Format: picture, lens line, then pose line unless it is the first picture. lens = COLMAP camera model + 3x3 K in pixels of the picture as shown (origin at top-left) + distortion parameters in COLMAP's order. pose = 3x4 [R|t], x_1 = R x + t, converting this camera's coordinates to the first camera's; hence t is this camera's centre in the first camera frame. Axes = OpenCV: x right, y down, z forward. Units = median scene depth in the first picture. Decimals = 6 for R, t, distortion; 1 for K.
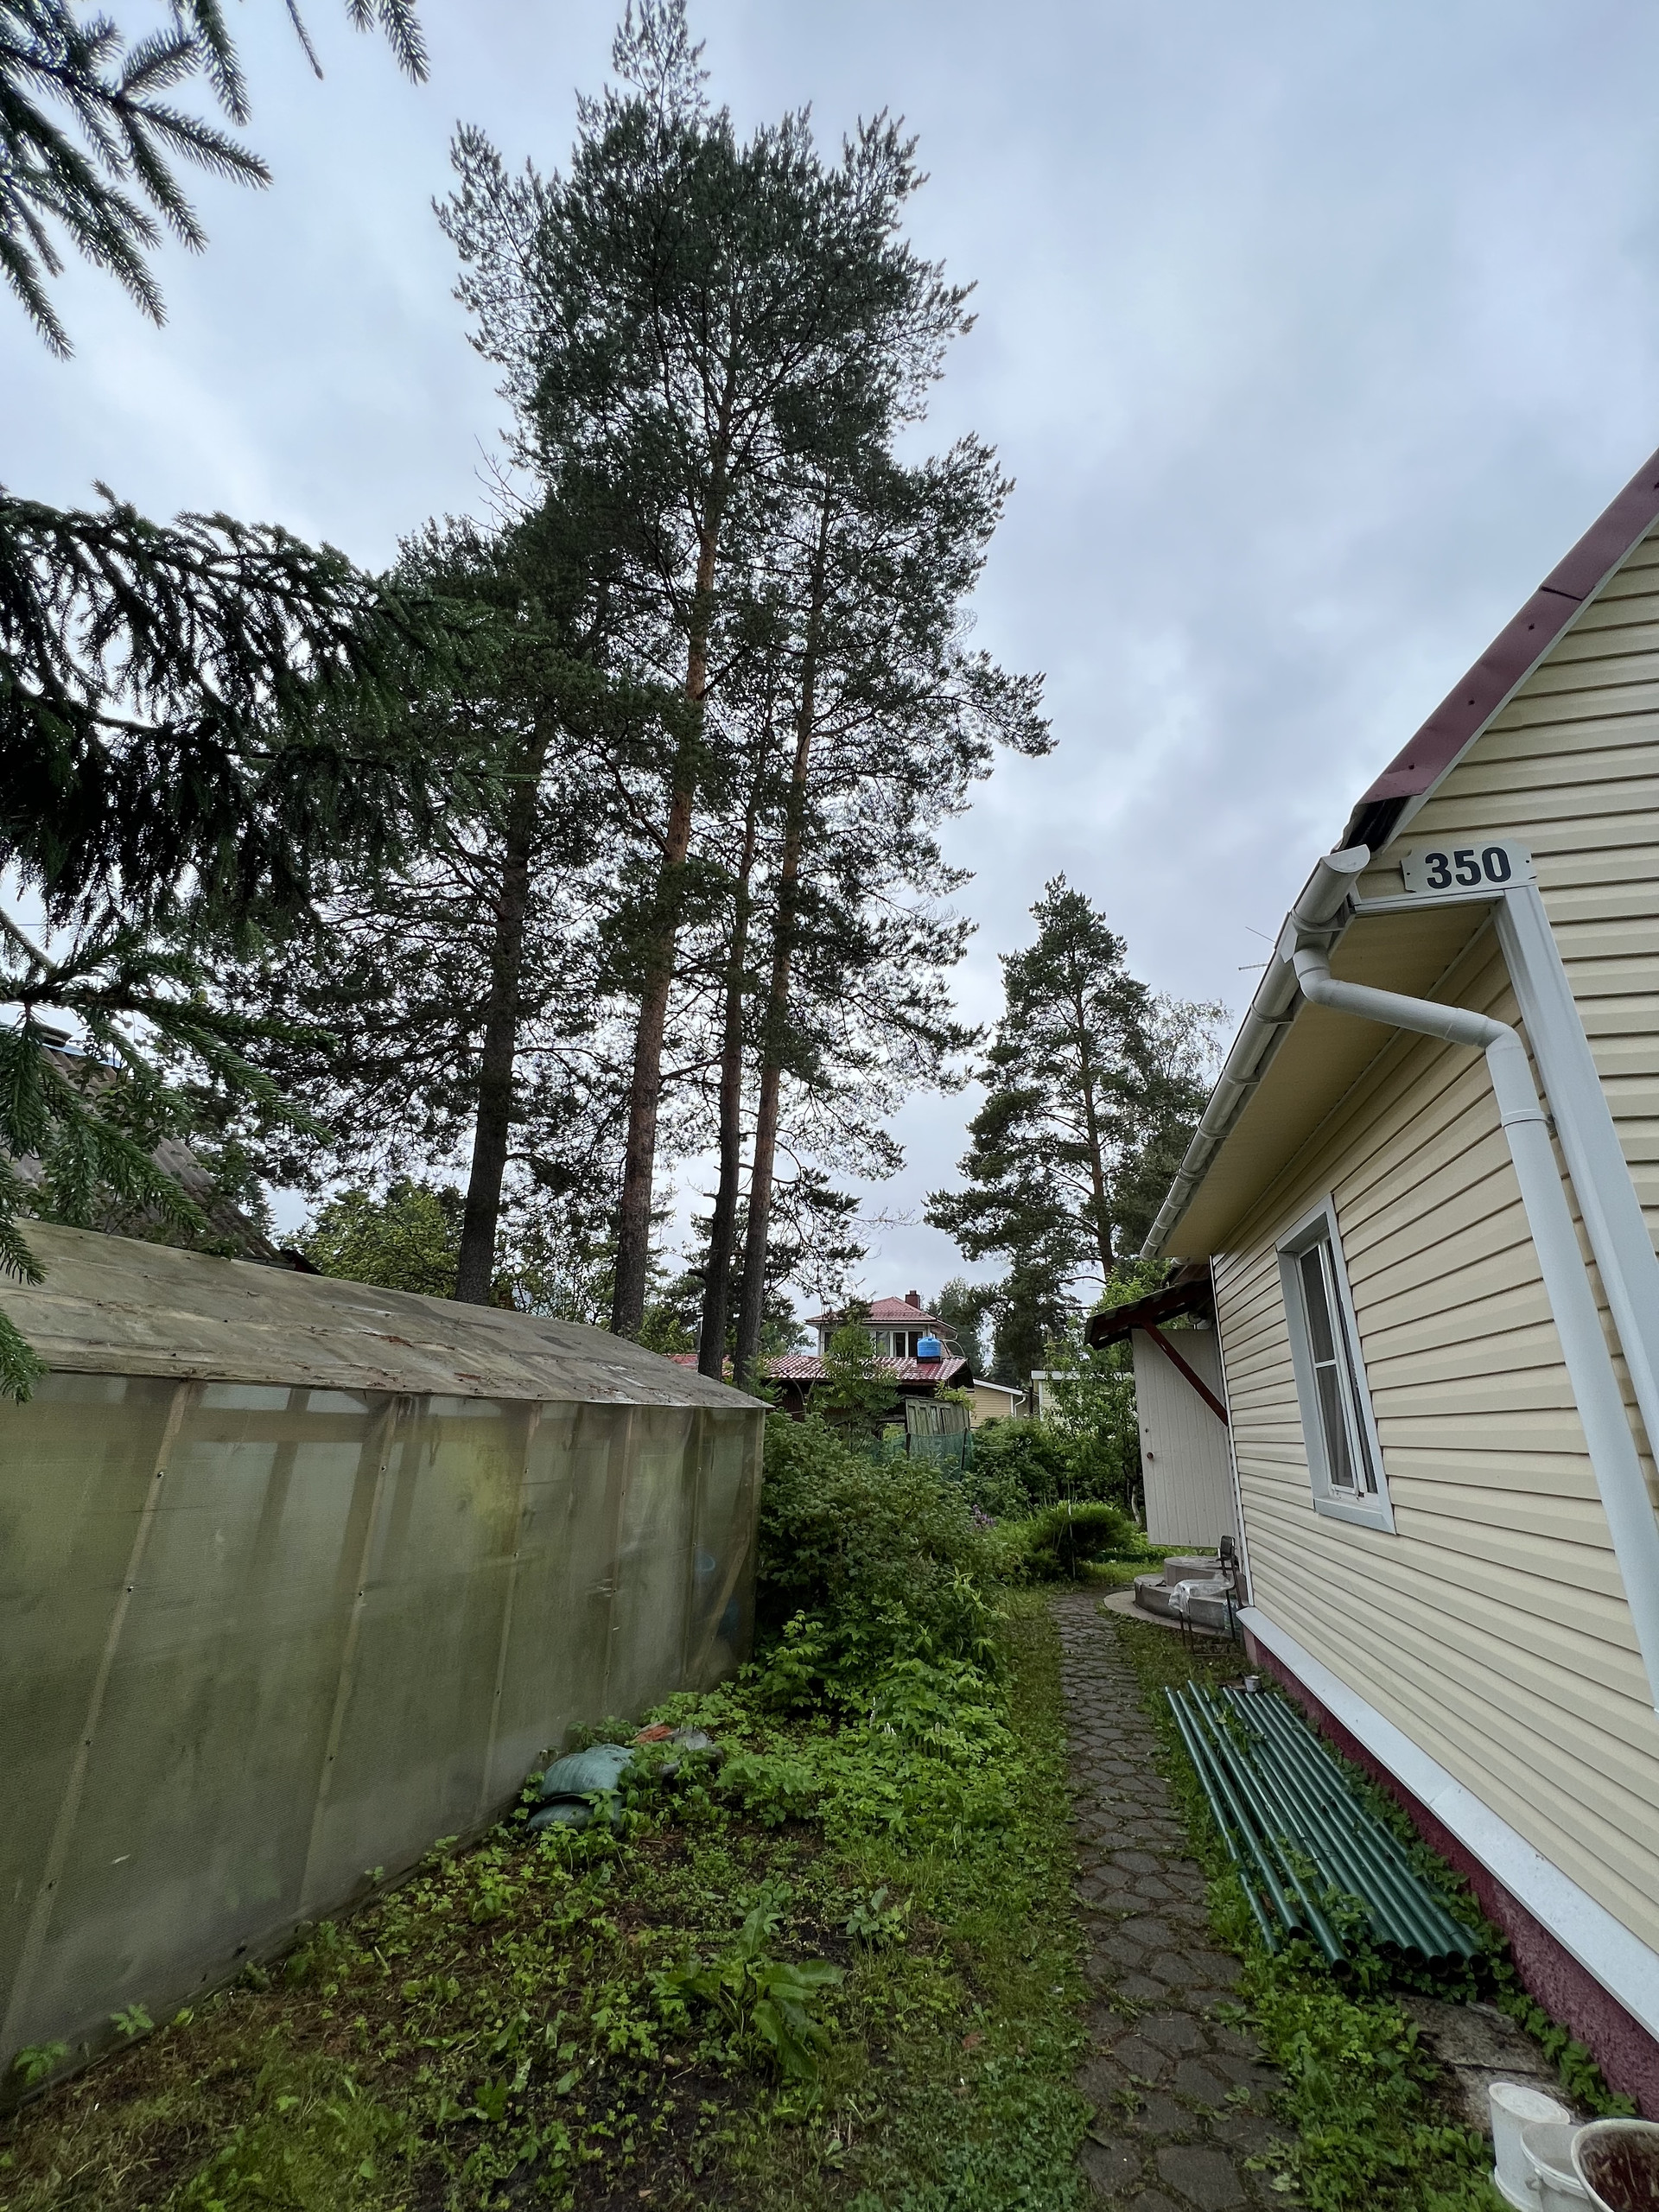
lens RADIAL K [[883.9, 0, 836.7], [0, 883.9, 1103.6], [0, 0, 1]] dist [-0.001677, 0.001081]
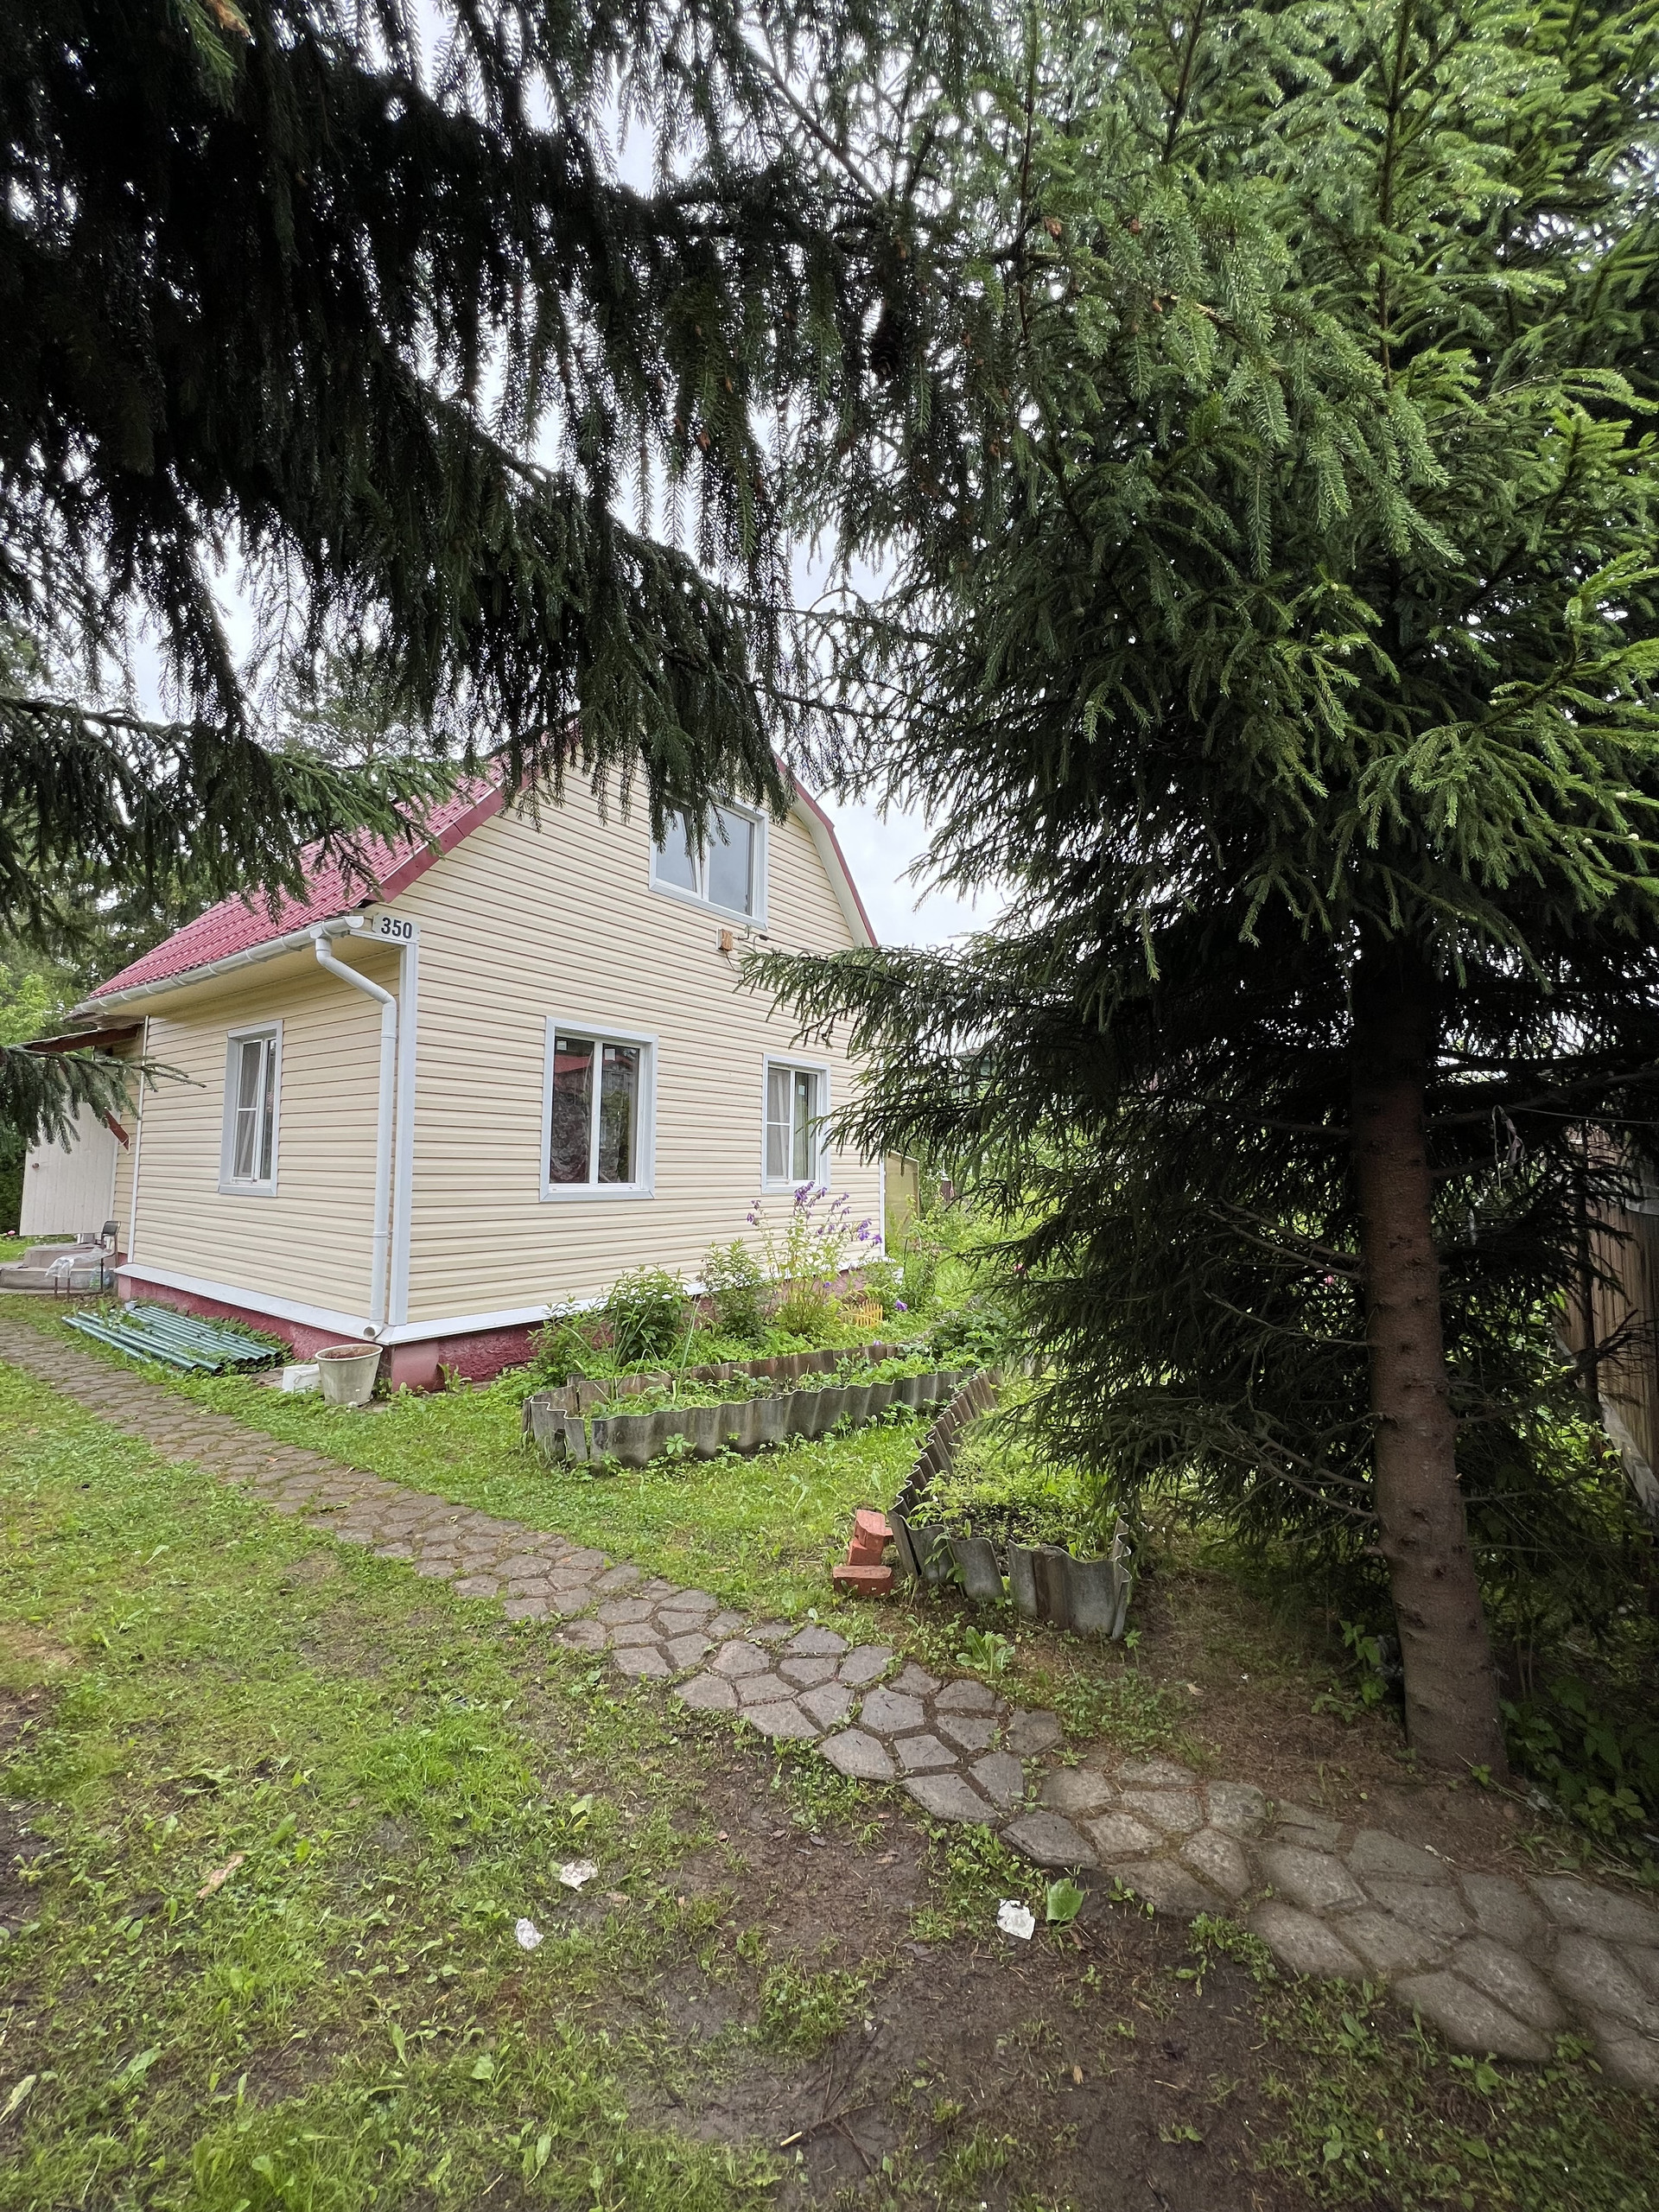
lens RADIAL K [[883.9, 0, 834.4], [0, 883.9, 1104.2], [0, 0, 1]] dist [-0.001677, 0.001081]
pose [[0.399275, 0.040837, 0.915921, -0.738624], [-0.319204, 0.942697, 0.097119, -0.319257], [-0.859470, -0.331143, 0.389430, -0.831163]]
